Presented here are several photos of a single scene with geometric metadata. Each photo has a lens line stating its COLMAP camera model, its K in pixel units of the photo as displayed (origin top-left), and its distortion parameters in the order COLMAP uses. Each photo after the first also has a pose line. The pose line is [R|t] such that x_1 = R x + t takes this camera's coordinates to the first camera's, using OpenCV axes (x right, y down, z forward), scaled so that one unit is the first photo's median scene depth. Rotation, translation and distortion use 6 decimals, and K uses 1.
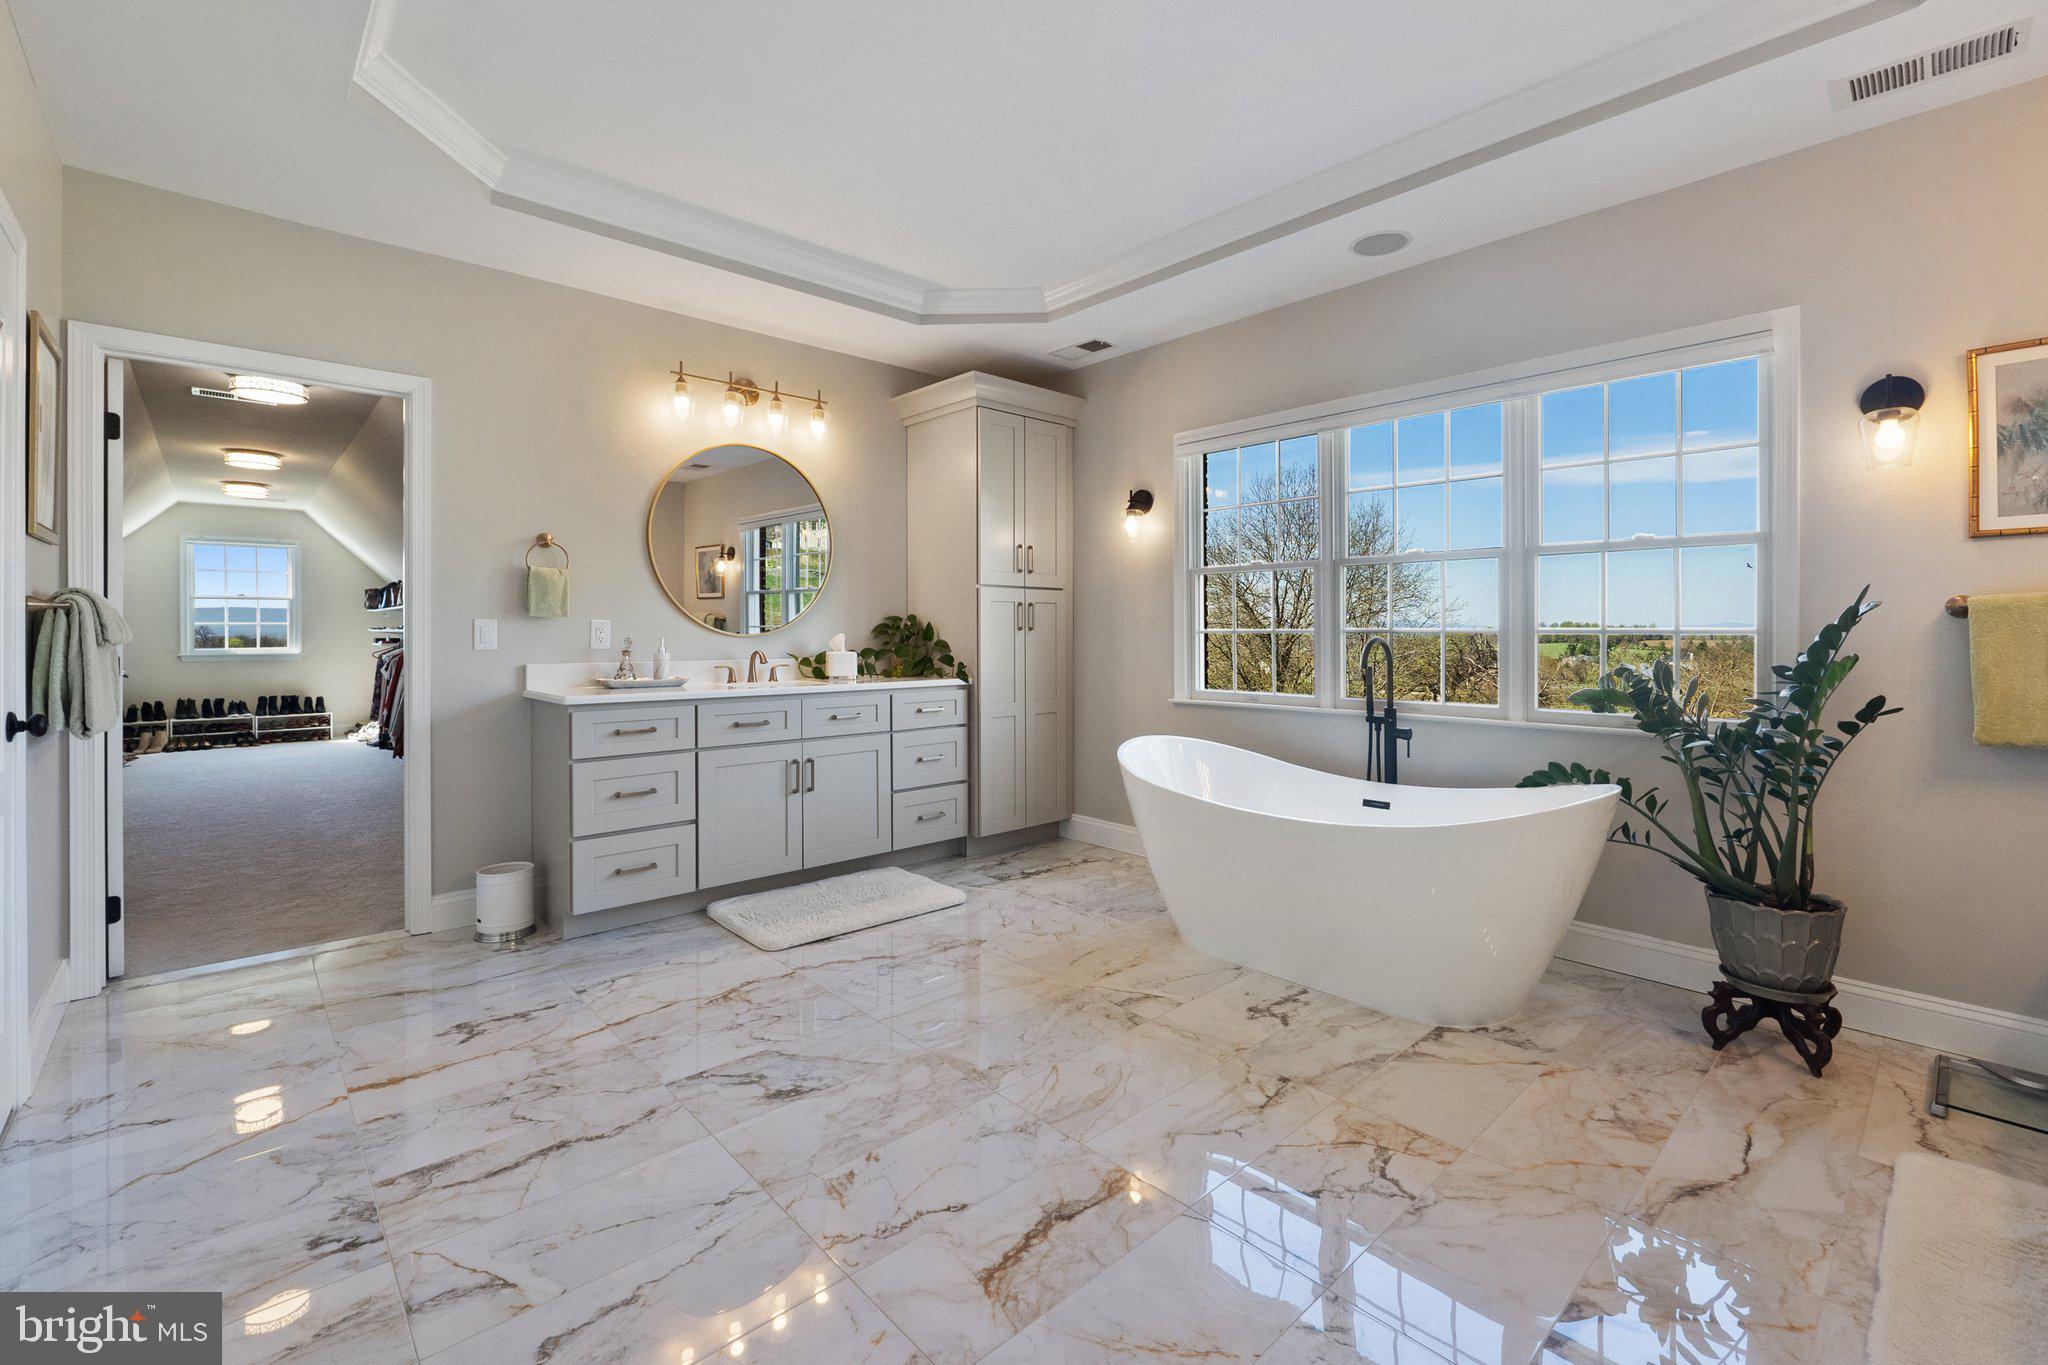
lens RADIAL K [[872.4, 0, 1035.4], [0, 872.4, 632.4], [0, 0, 1]] dist [-0.006039, -0.000390]
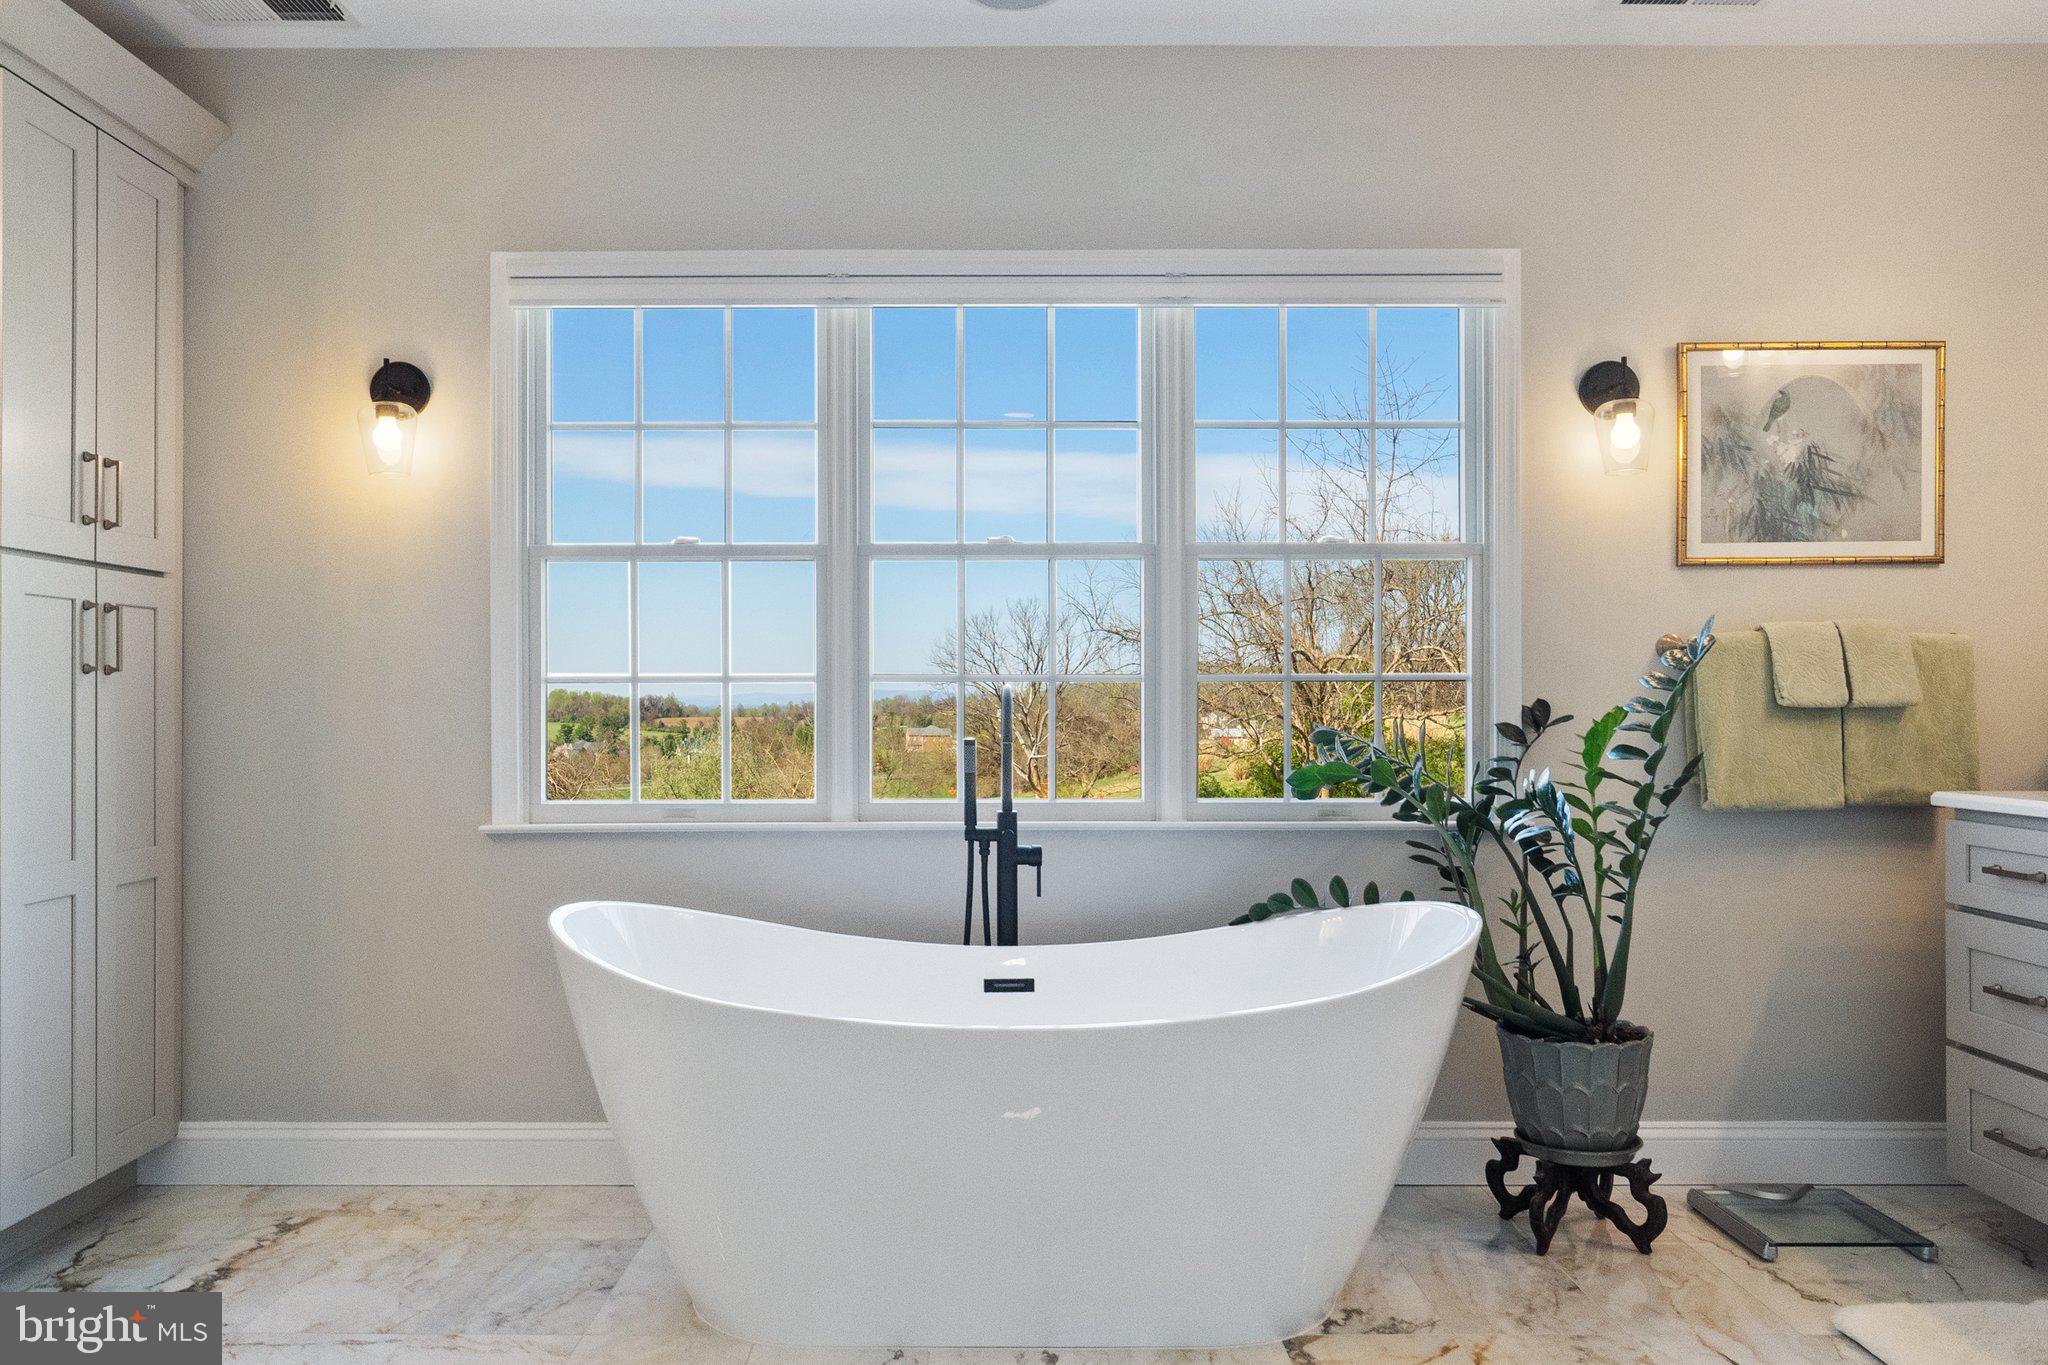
lens RADIAL K [[1558.7, 0, 973.8], [0, 1558.7, 676.0], [0, 0, 1]] dist [-0.003806, 0.006504]
pose [[0.684178, 0.004402, 0.729302, -0.440027], [0.001489, 0.999971, -0.007433, 0.007282], [-0.729314, 0.006172, 0.684151, 0.410291]]
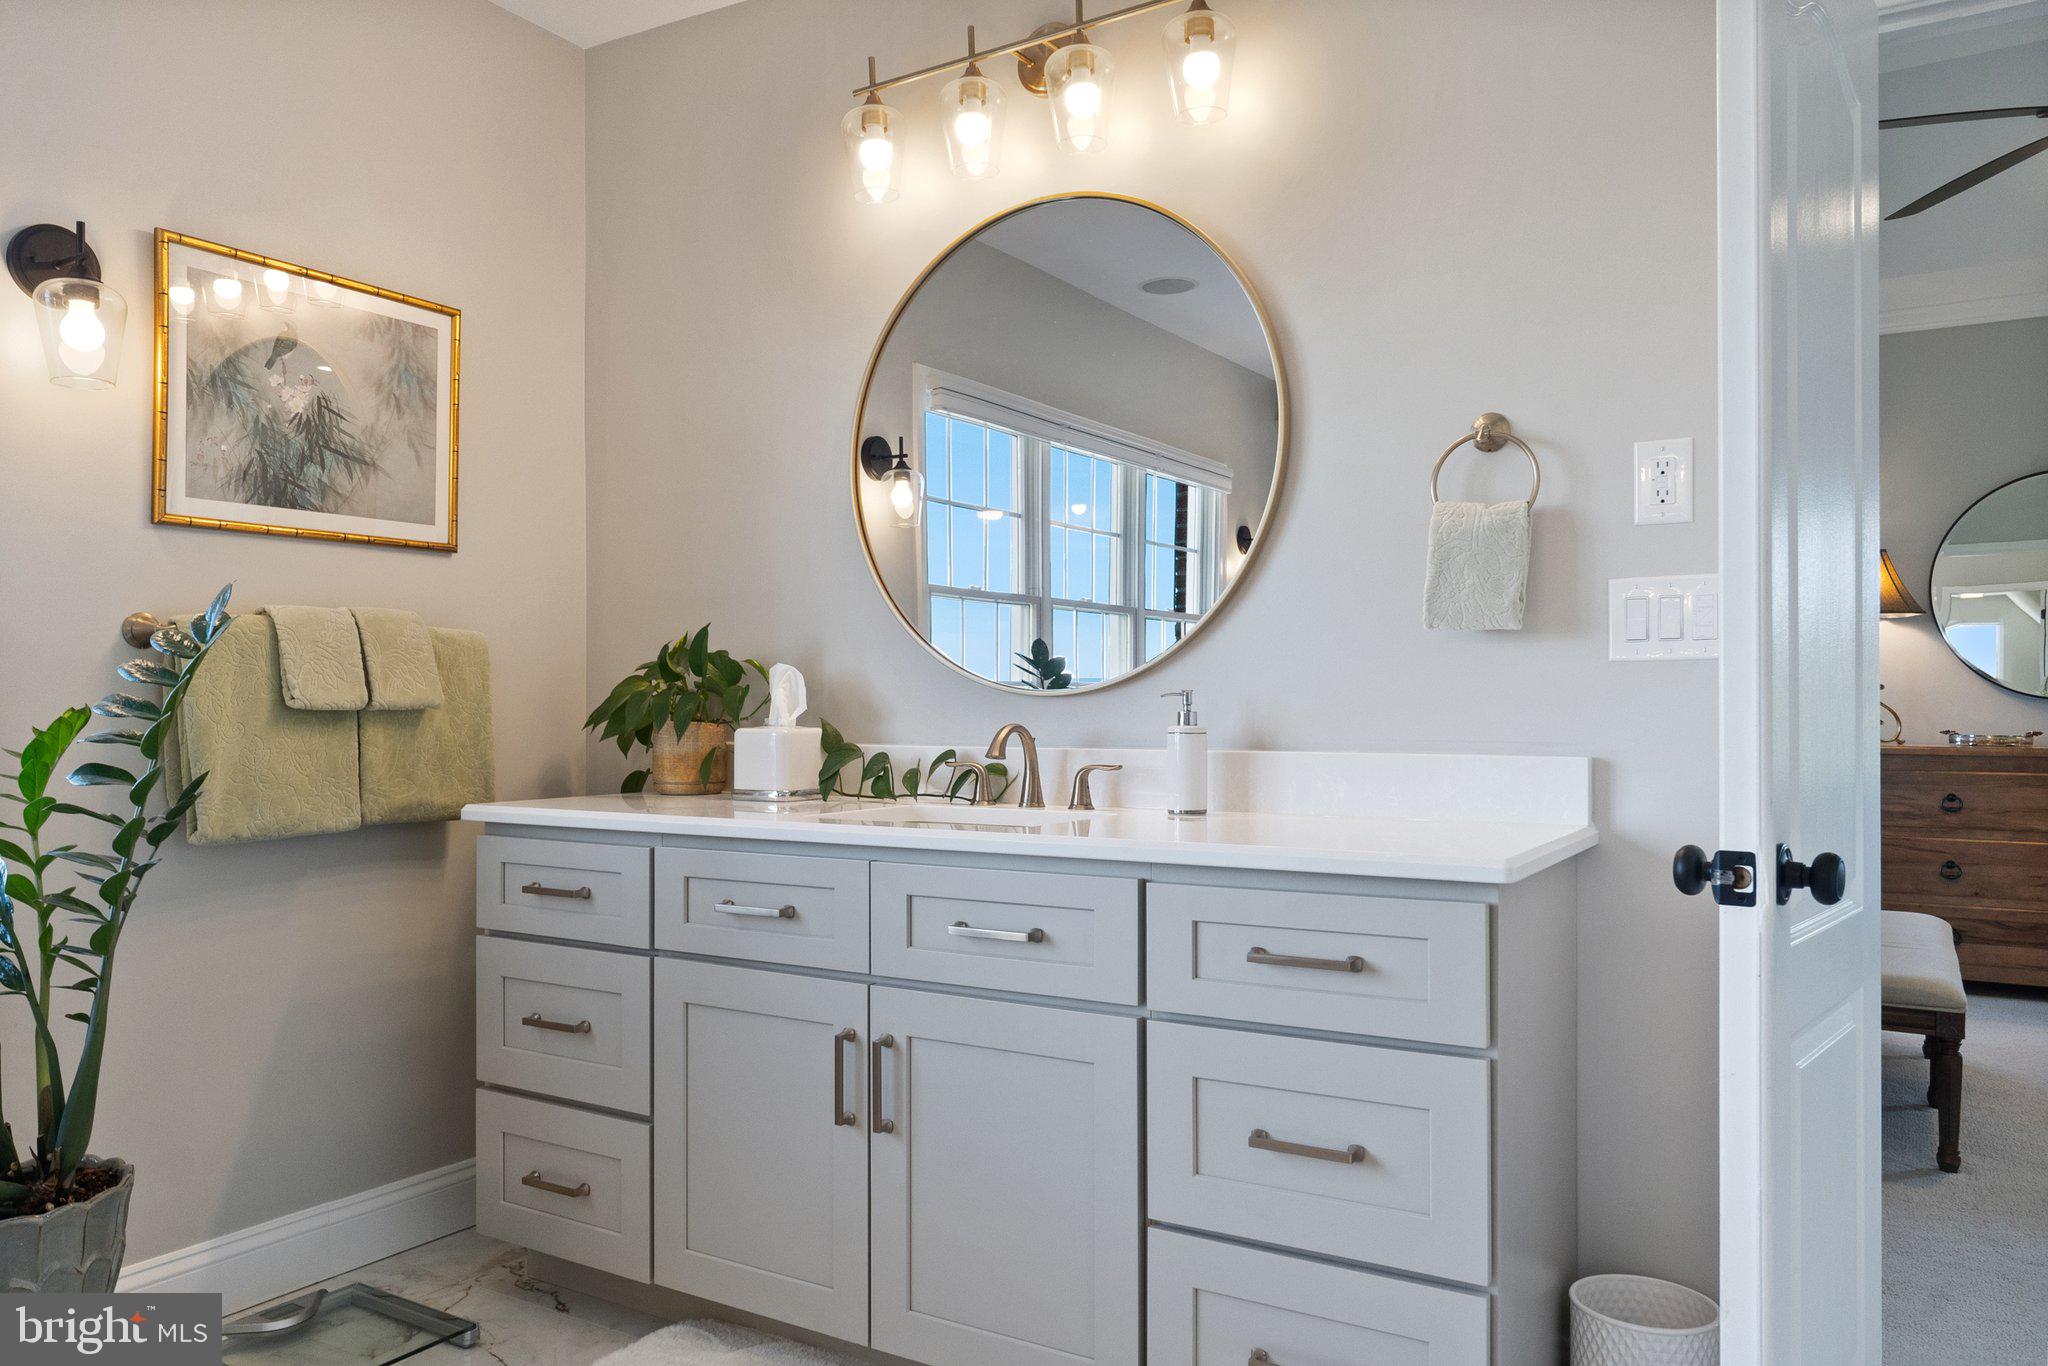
lens RADIAL K [[1414.9, 0, 1026.8], [0, 1414.9, 706.8], [0, 0, 1]] dist [-0.002877, -0.003371]
pose [[-0.277060, -0.001209, 0.960852, -0.084268], [-0.001876, 0.999998, 0.000717, 0.020783], [-0.960851, -0.001604, -0.277062, 0.594992]]
